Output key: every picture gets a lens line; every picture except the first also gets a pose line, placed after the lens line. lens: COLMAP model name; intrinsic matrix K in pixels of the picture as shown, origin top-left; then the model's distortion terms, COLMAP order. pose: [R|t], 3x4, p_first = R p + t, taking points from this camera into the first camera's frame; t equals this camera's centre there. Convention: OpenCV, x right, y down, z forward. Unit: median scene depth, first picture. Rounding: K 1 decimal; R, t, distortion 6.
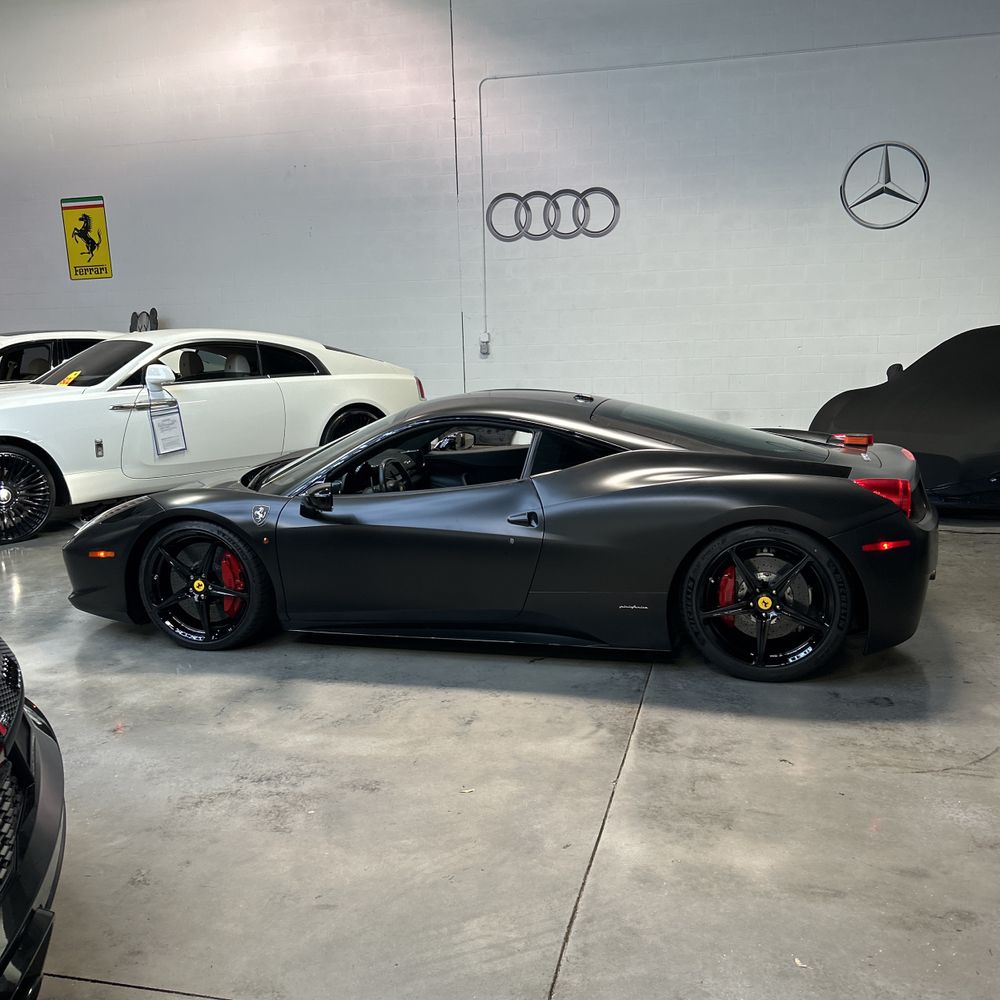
lens RADIAL K [[993.9, 0, 521.8], [0, 993.9, 531.6], [0, 0, 1]] dist [0.102611, -0.226621]
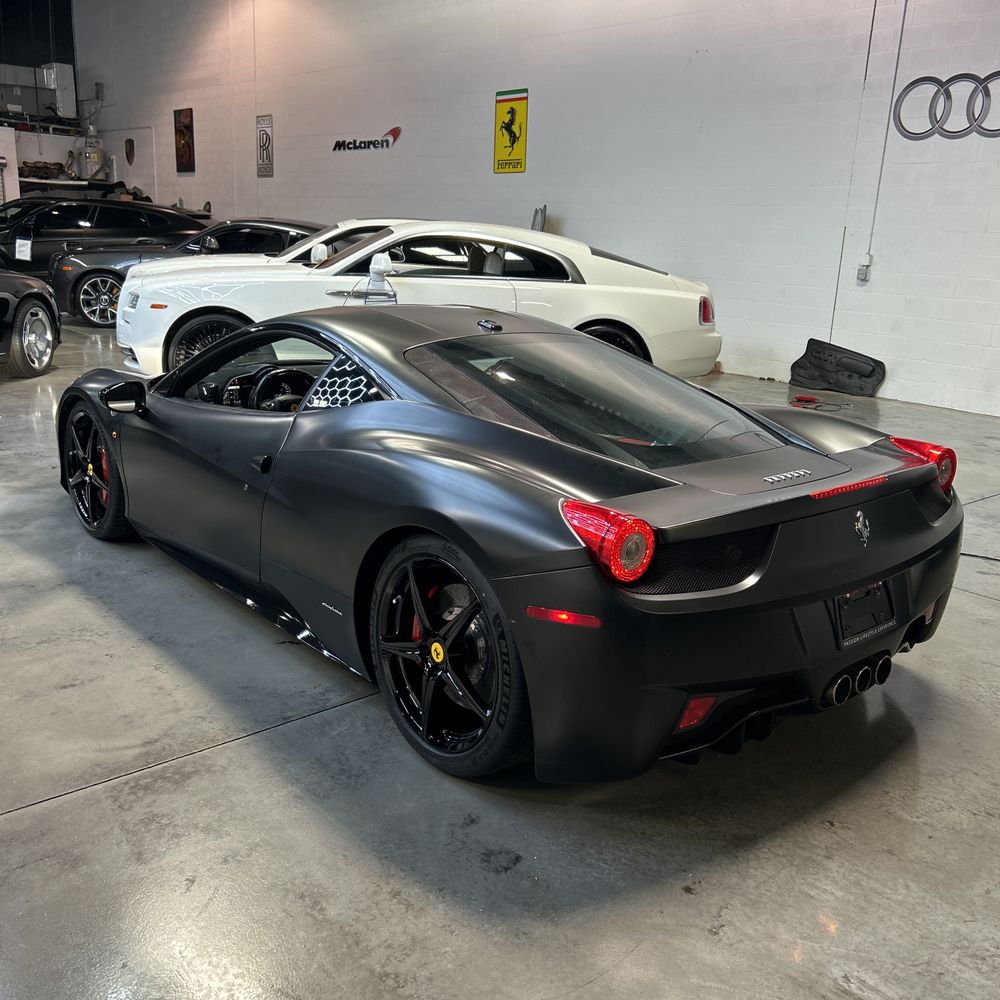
lens RADIAL K [[1015.4, 0, 516.6], [0, 1015.4, 499.4], [0, 0, 1]] dist [0.049523, -0.060366]
pose [[0.816317, 0.209586, -0.538239, 0.441276], [-0.184466, 0.977644, 0.100918, -0.074950], [0.547357, 0.016906, 0.836729, 0.321468]]
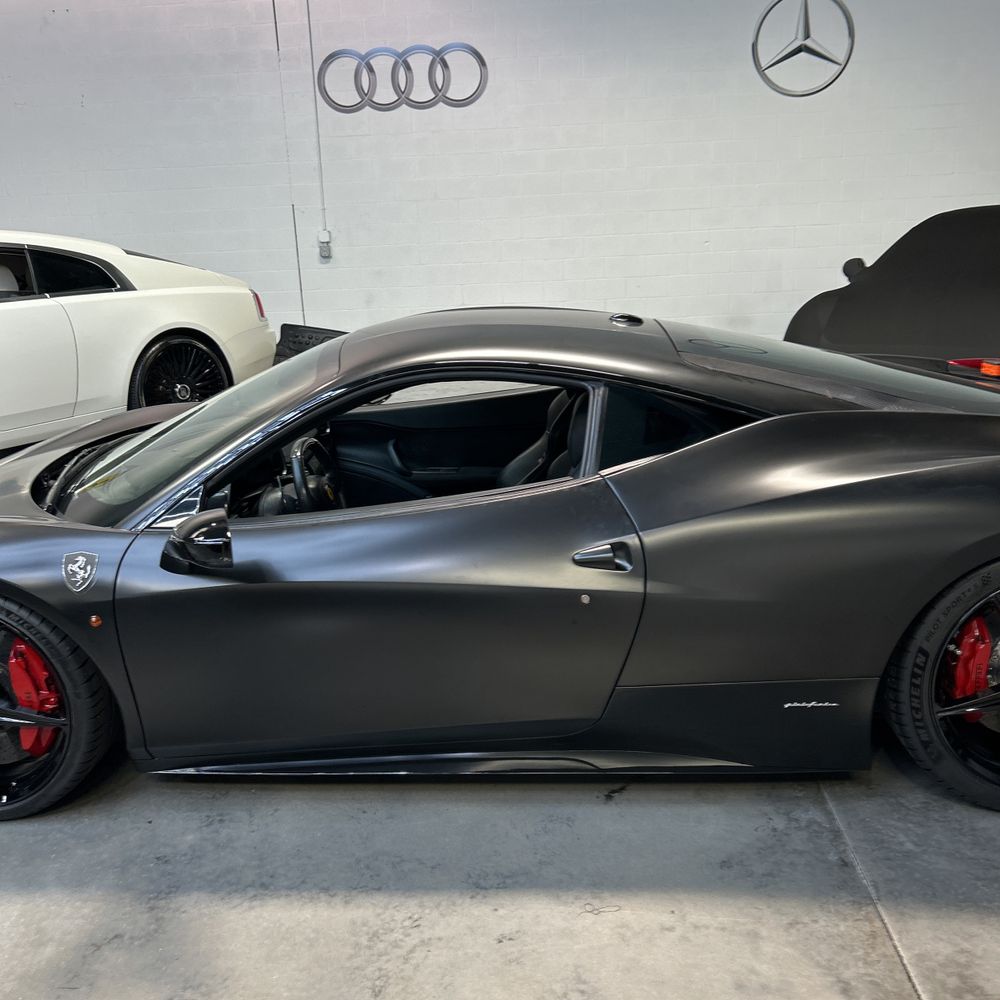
lens RADIAL K [[1001.7, 0, 495.7], [0, 1001.7, 515.1], [0, 0, 1]] dist [0.016473, -0.004582]
pose [[0.983516, -0.066448, 0.168172, -0.105696], [0.053802, 0.995447, 0.078674, -0.058935], [-0.172634, -0.068330, 0.982613, 0.354609]]
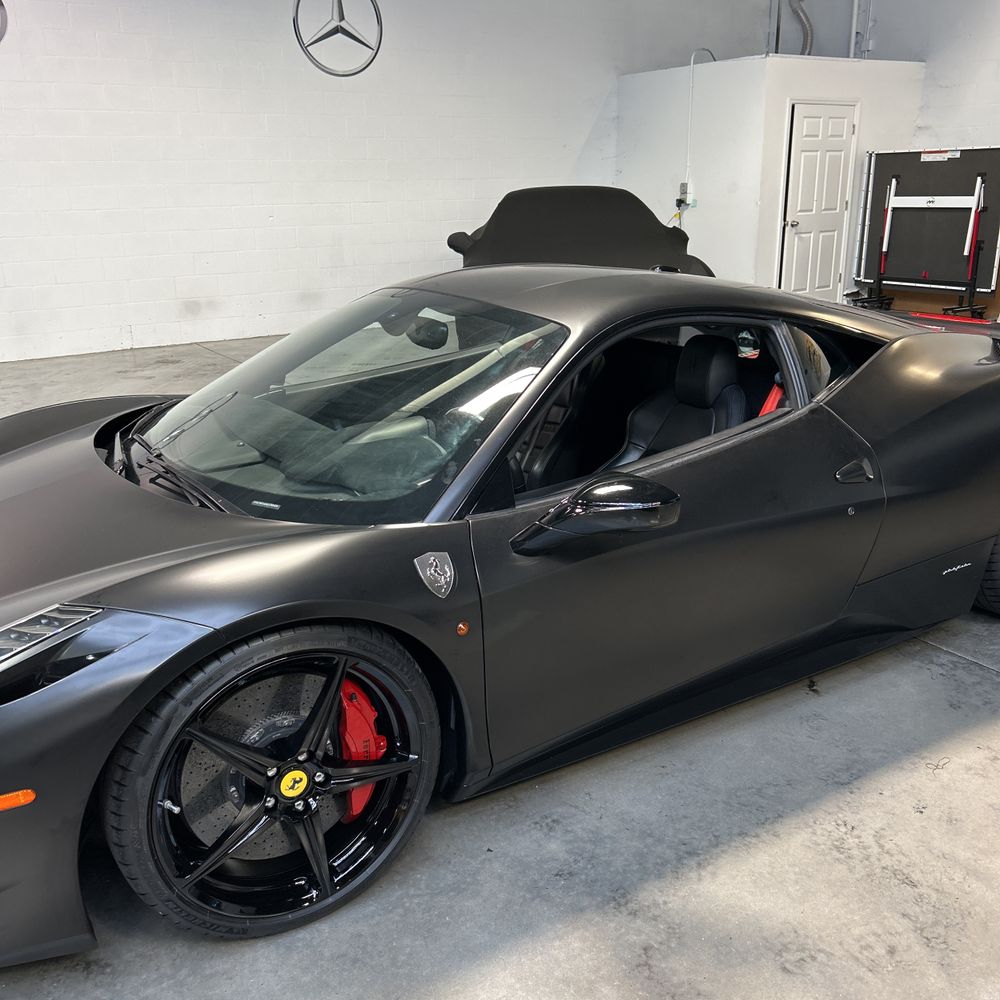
lens RADIAL K [[1001.7, 0, 495.7], [0, 1001.7, 515.1], [0, 0, 1]] dist [0.016473, -0.004582]
pose [[0.694935, -0.212676, 0.686902, -0.418103], [0.146985, 0.977105, 0.153824, -0.081902], [-0.703890, -0.005933, 0.710285, 0.527836]]
